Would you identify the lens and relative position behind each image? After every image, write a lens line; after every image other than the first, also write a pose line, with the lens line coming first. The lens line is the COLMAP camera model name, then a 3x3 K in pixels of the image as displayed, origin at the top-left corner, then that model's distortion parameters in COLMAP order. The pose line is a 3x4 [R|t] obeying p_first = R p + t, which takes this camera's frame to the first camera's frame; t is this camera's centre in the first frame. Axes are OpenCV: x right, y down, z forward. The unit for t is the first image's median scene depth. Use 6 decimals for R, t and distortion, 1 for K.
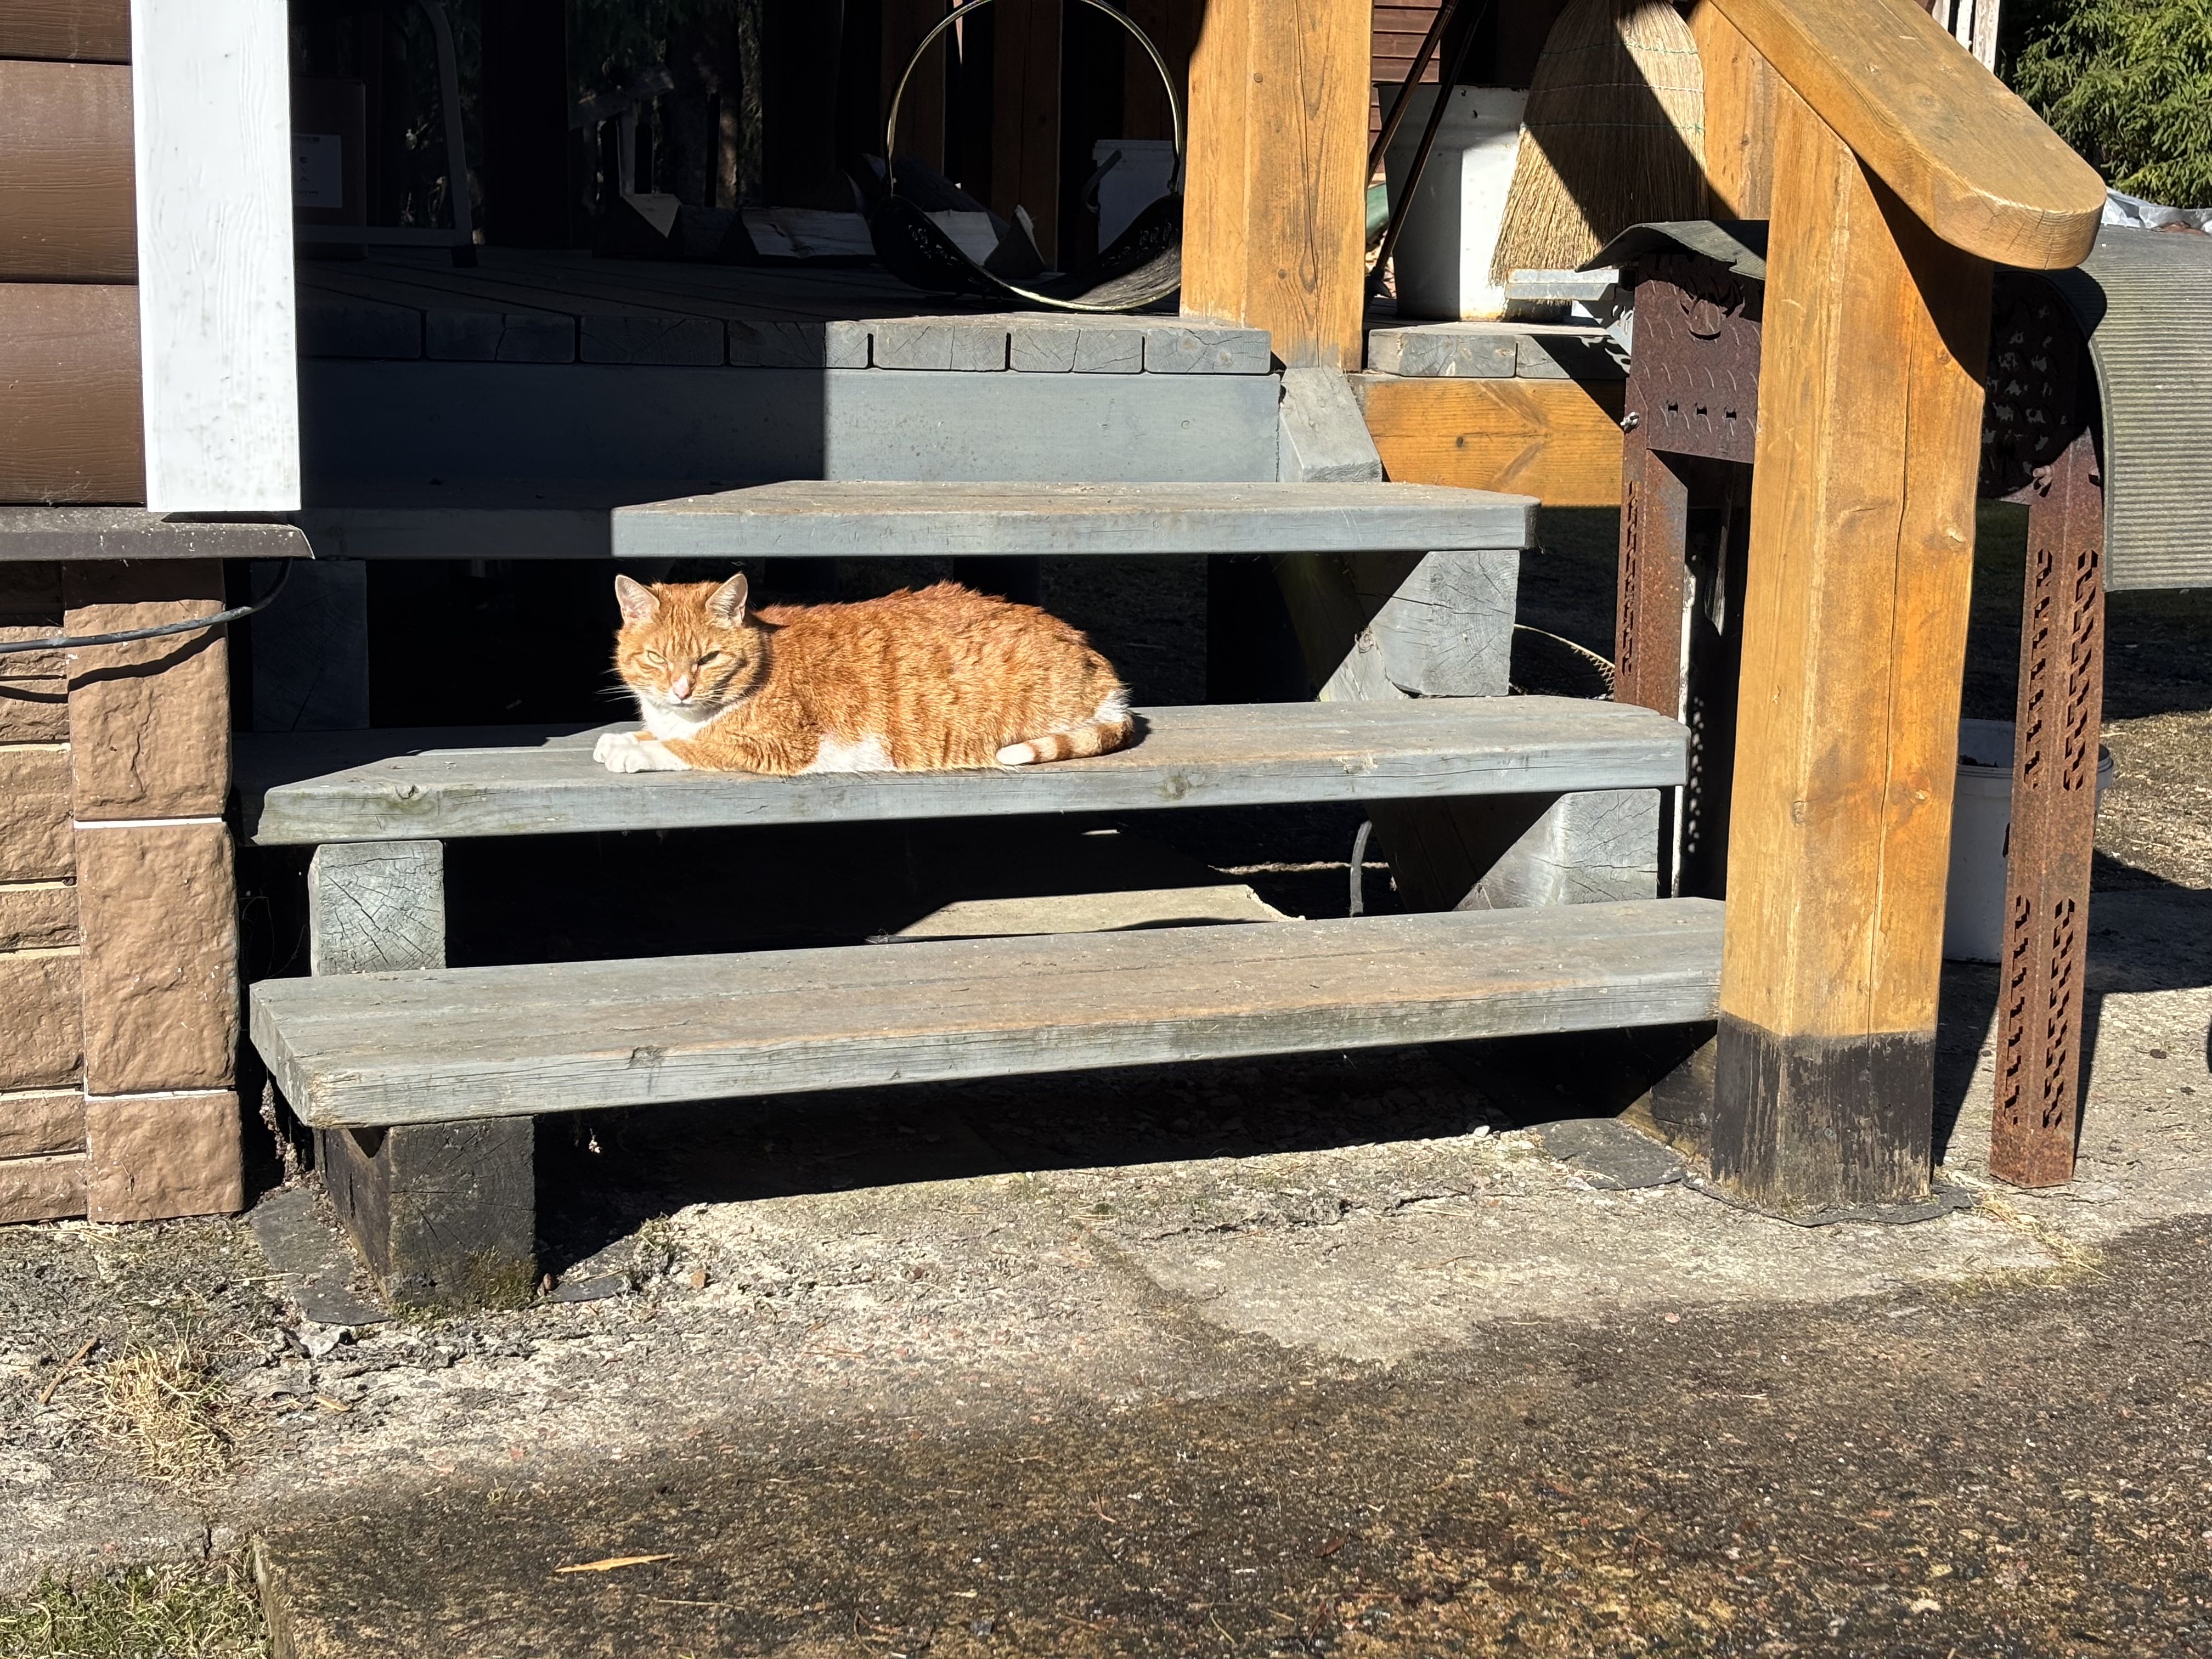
lens RADIAL K [[3259.7, 0, 1106.0], [0, 3259.7, 829.5], [0, 0, 1]] dist [0.281879, 0.003087]
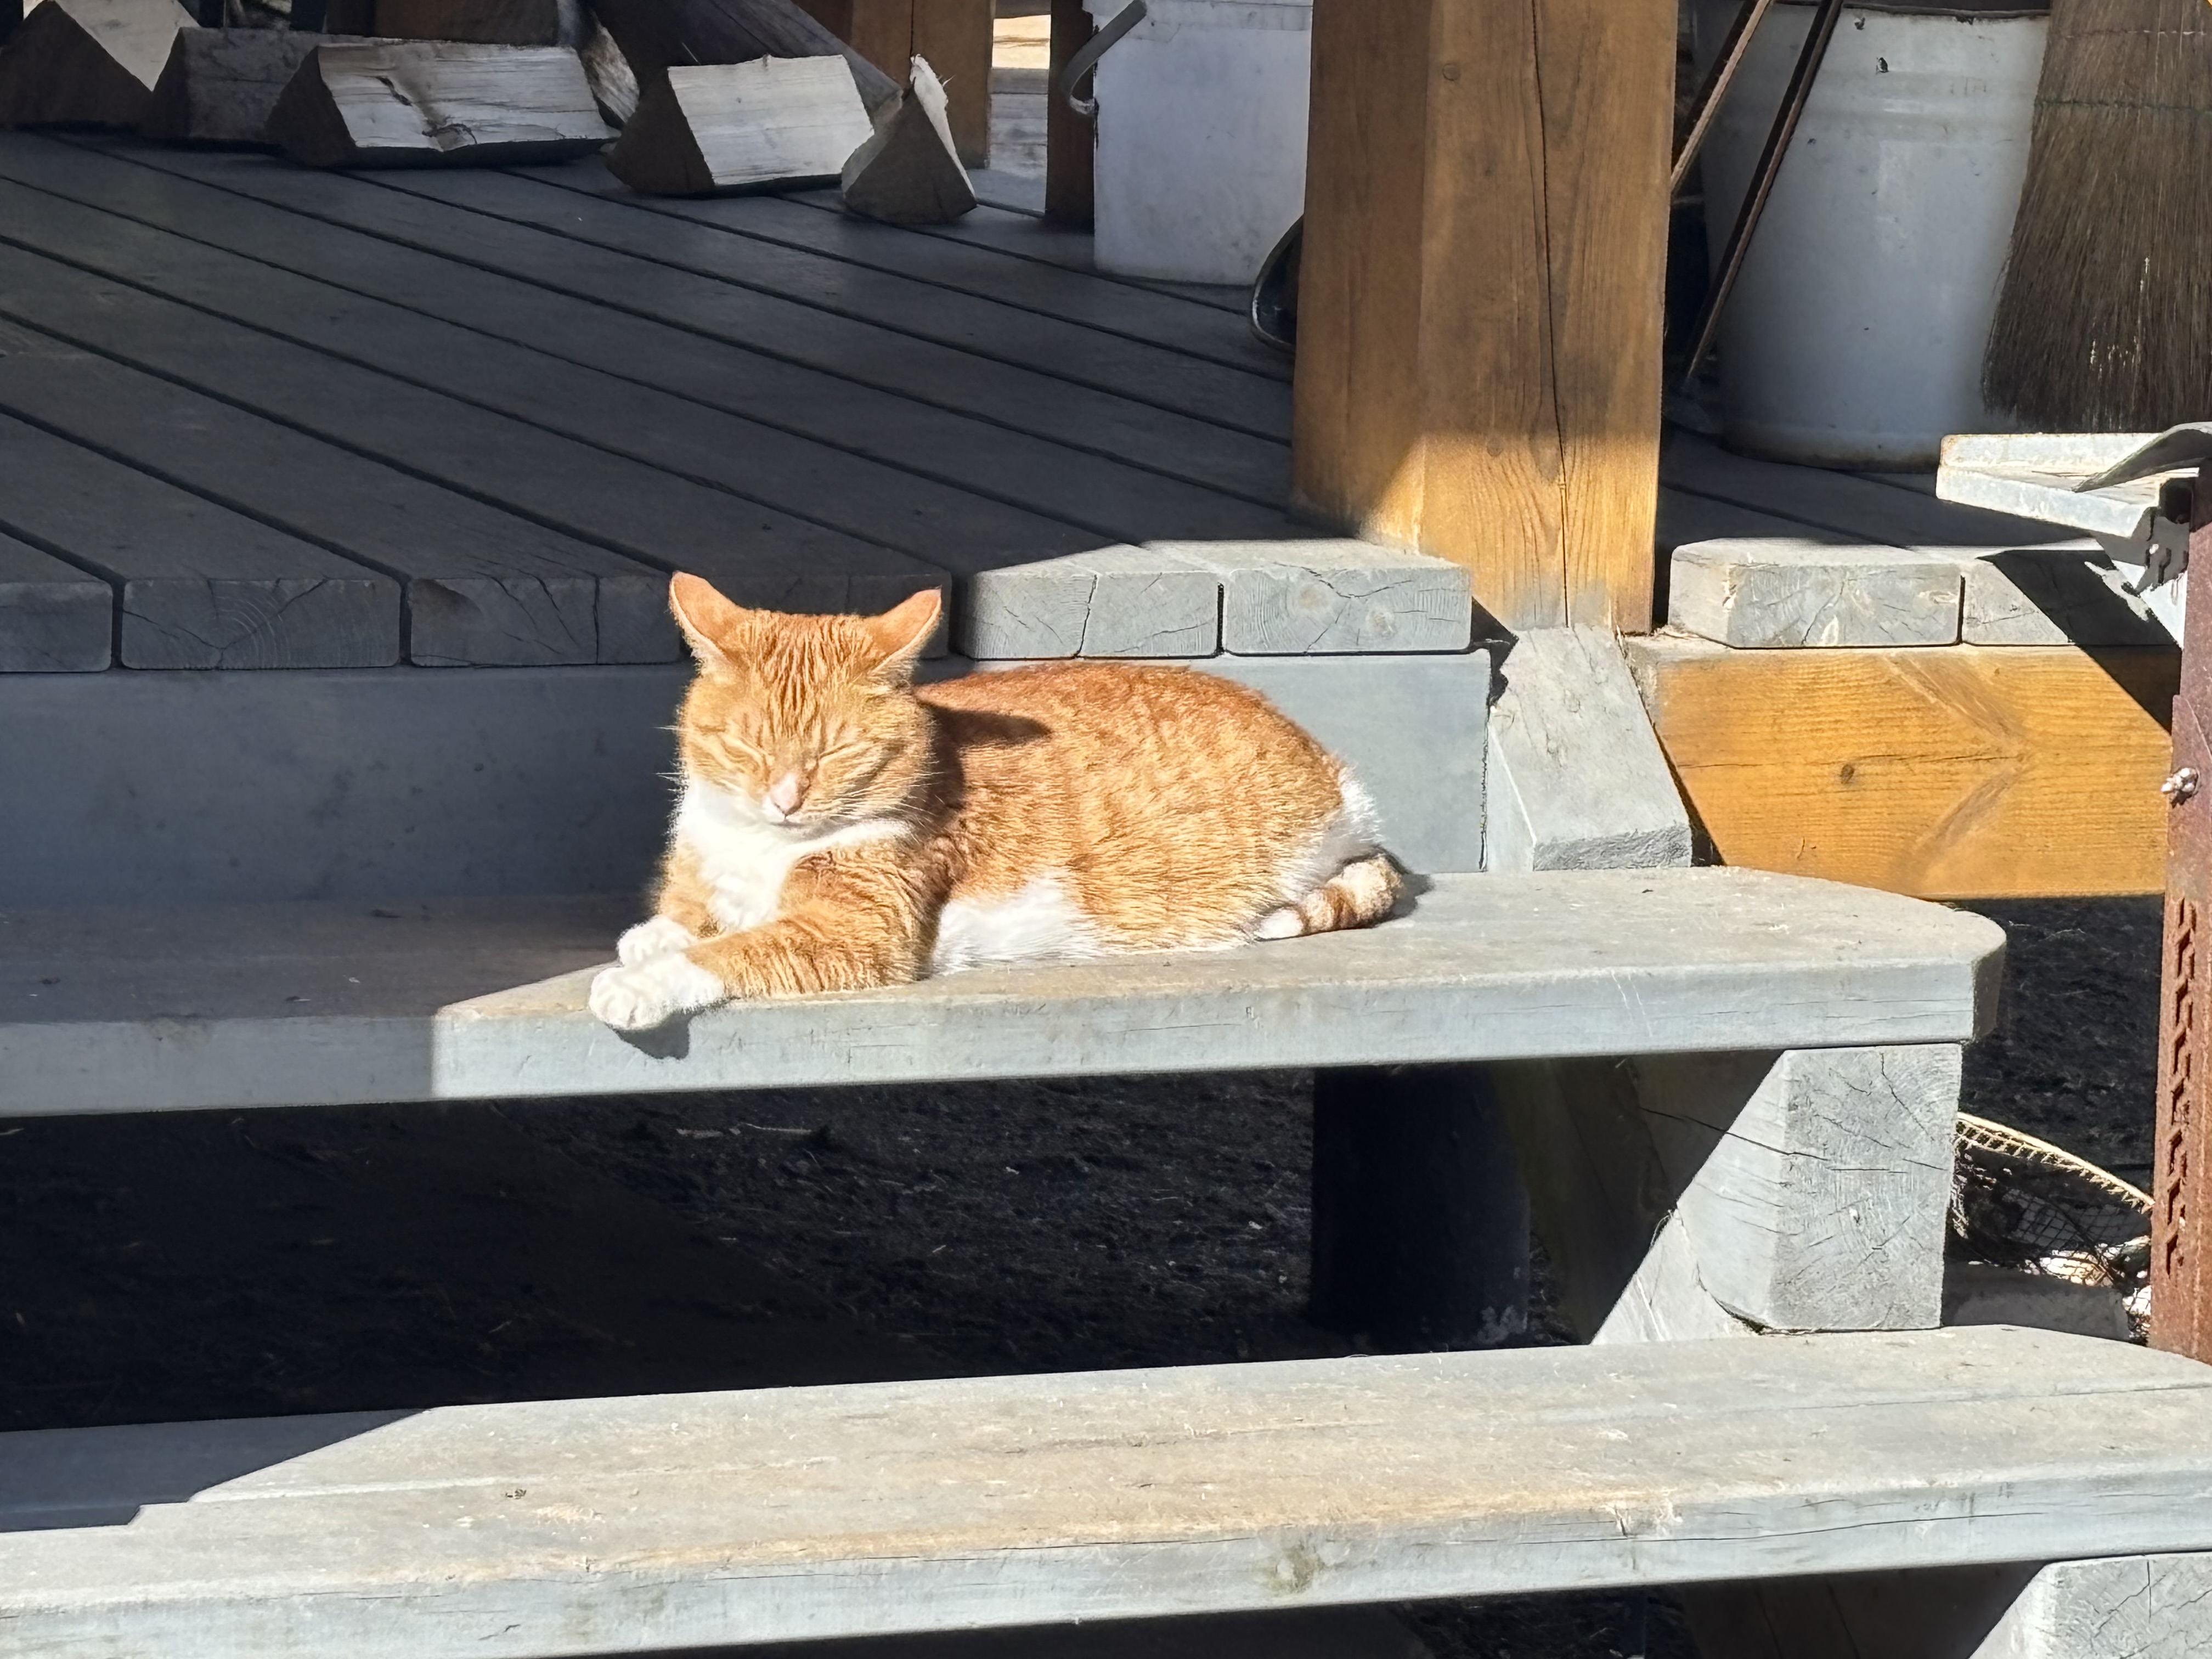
lens RADIAL K [[8467.4, 0, 1106.0], [0, 8467.4, 829.5], [0, 0, 1]] dist [0.297957, 0.958860]
pose [[0.999784, 0.010547, 0.017930, -0.030259], [-0.010408, 0.999916, -0.007780, -0.106813], [-0.018011, 0.007592, 0.999809, -0.311537]]
